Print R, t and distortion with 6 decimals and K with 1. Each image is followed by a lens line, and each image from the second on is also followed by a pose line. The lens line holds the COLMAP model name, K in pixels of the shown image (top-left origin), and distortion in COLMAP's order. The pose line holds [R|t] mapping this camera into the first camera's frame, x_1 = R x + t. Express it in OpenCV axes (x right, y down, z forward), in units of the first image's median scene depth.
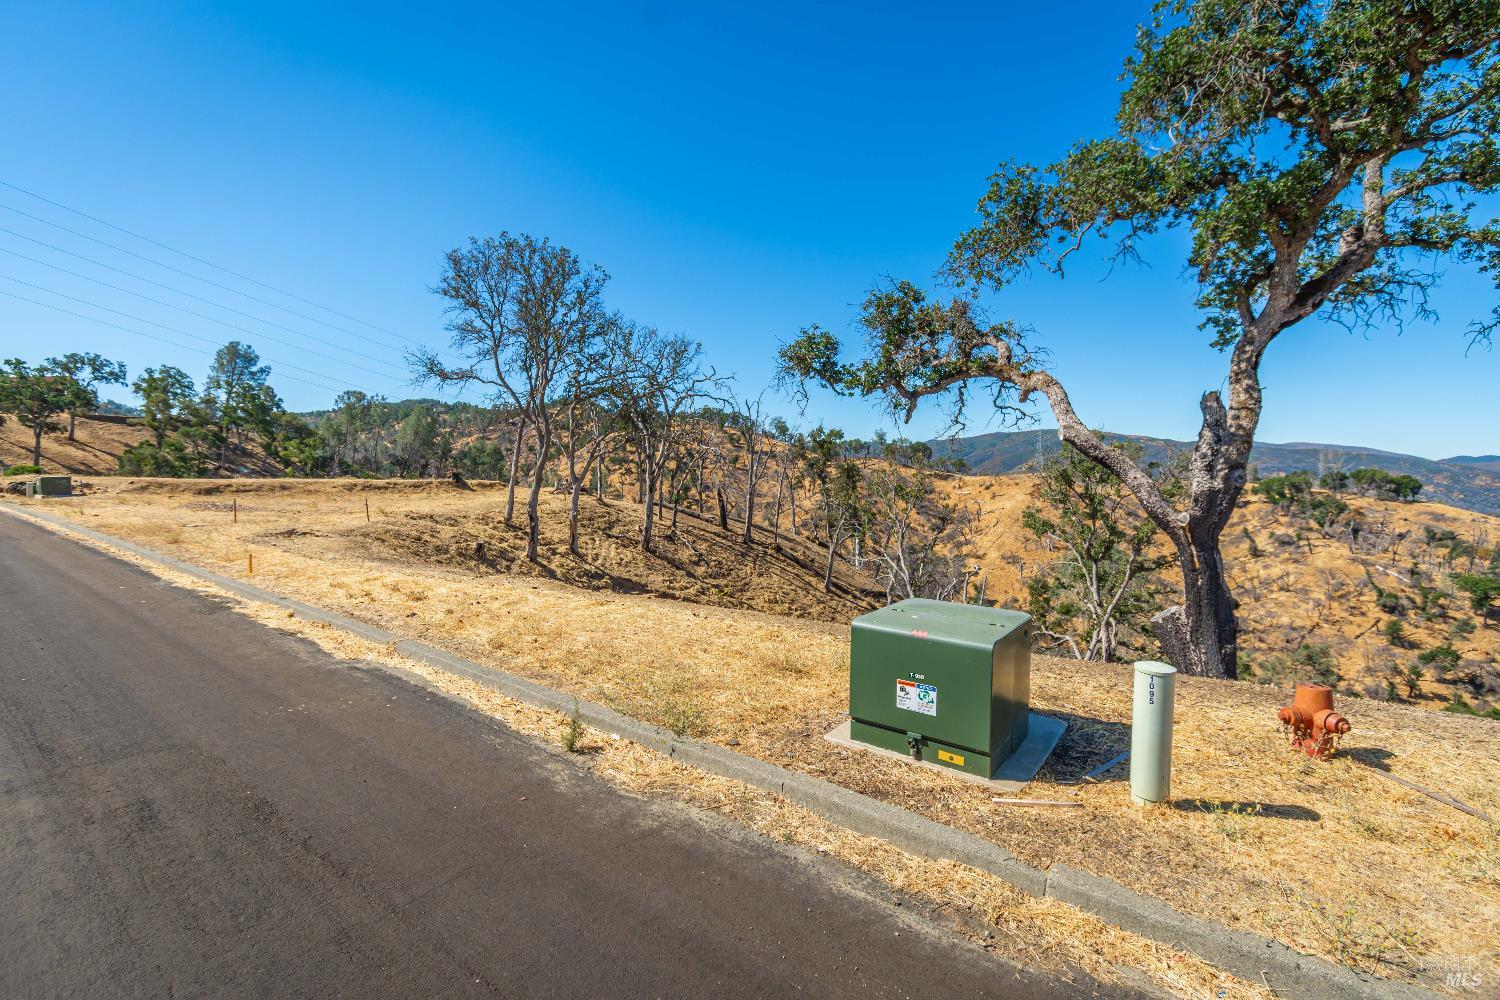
lens RADIAL K [[660.5, 0, 751.4], [0, 660.5, 504.5], [0, 0, 1]] dist [0.013241, -0.004611]
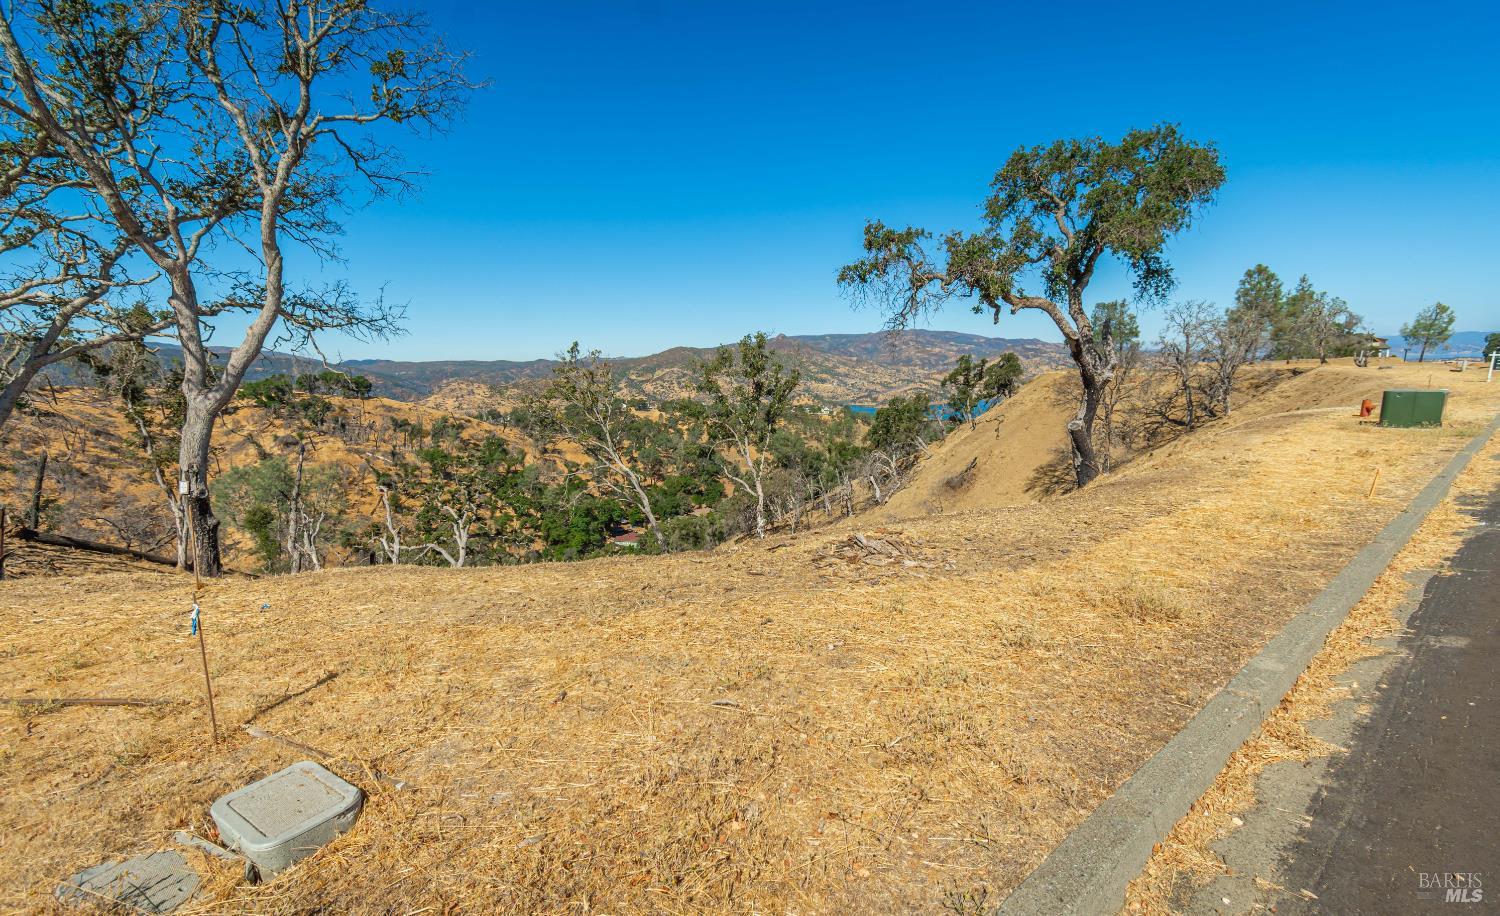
lens RADIAL K [[657.0, 0, 750.8], [0, 657.0, 495.6], [0, 0, 1]] dist [0.018398, -0.005245]
pose [[0.225303, -0.200794, 0.953373, -0.354339], [0.077119, 0.979138, 0.187995, -0.019979], [-0.971232, 0.031167, 0.236088, 0.329619]]
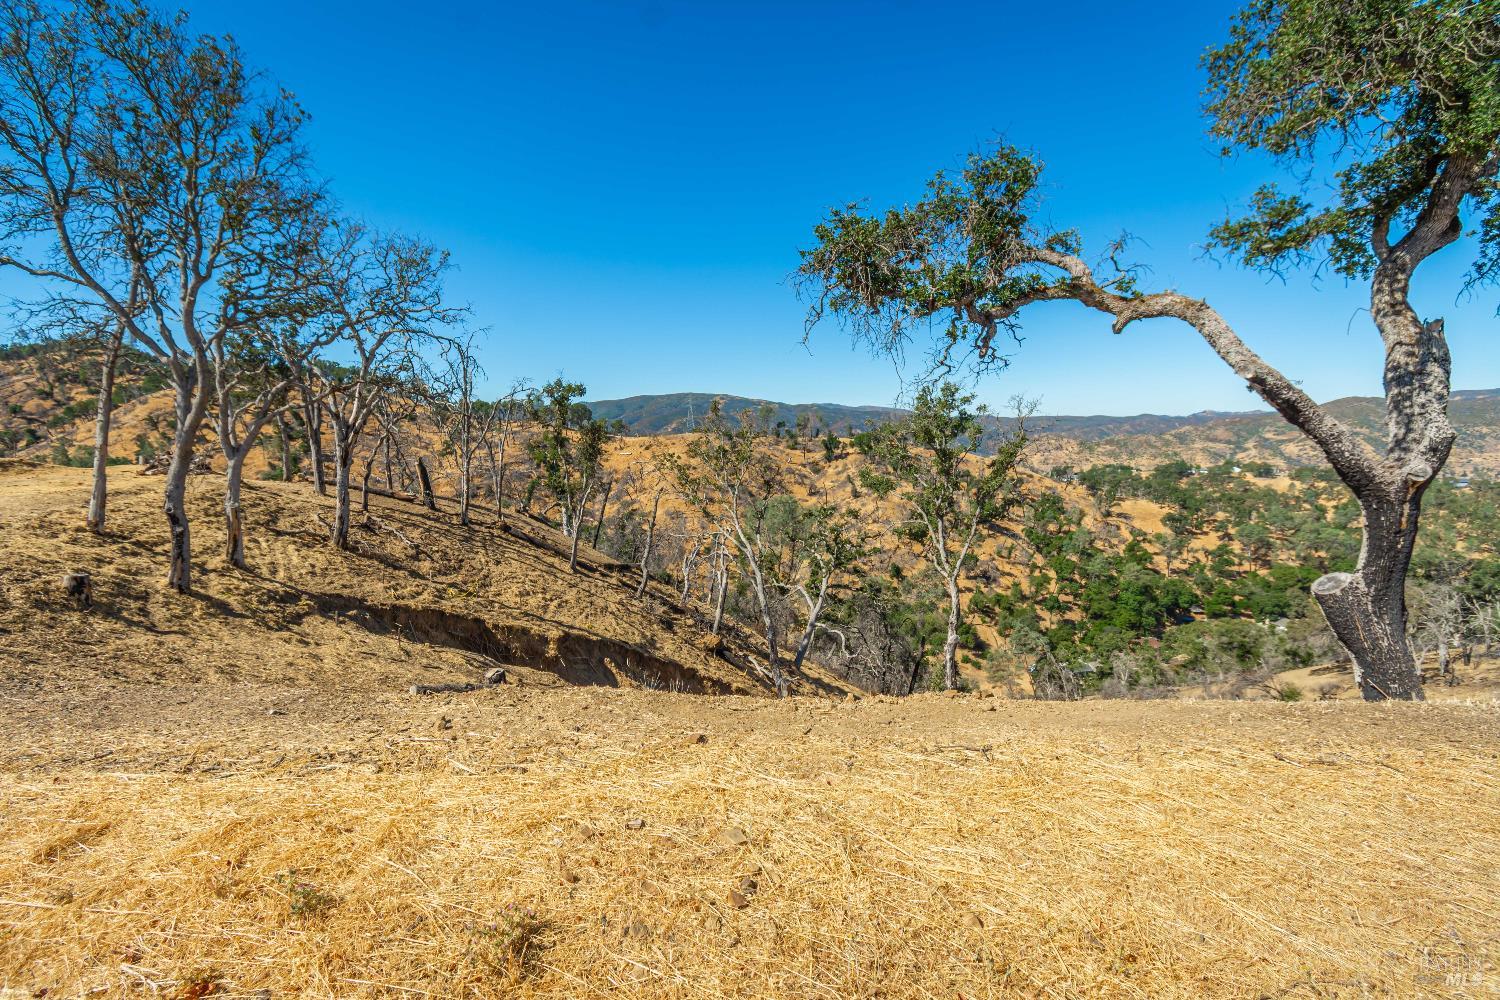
lens RADIAL K [[660.5, 0, 747.1], [0, 660.5, 499.5], [0, 0, 1]] dist [0.013241, -0.004611]
pose [[0.873857, -0.066087, 0.481670, -0.098108], [0.041909, 0.997270, 0.060797, -0.006715], [-0.484373, -0.032942, 0.874241, 0.135552]]
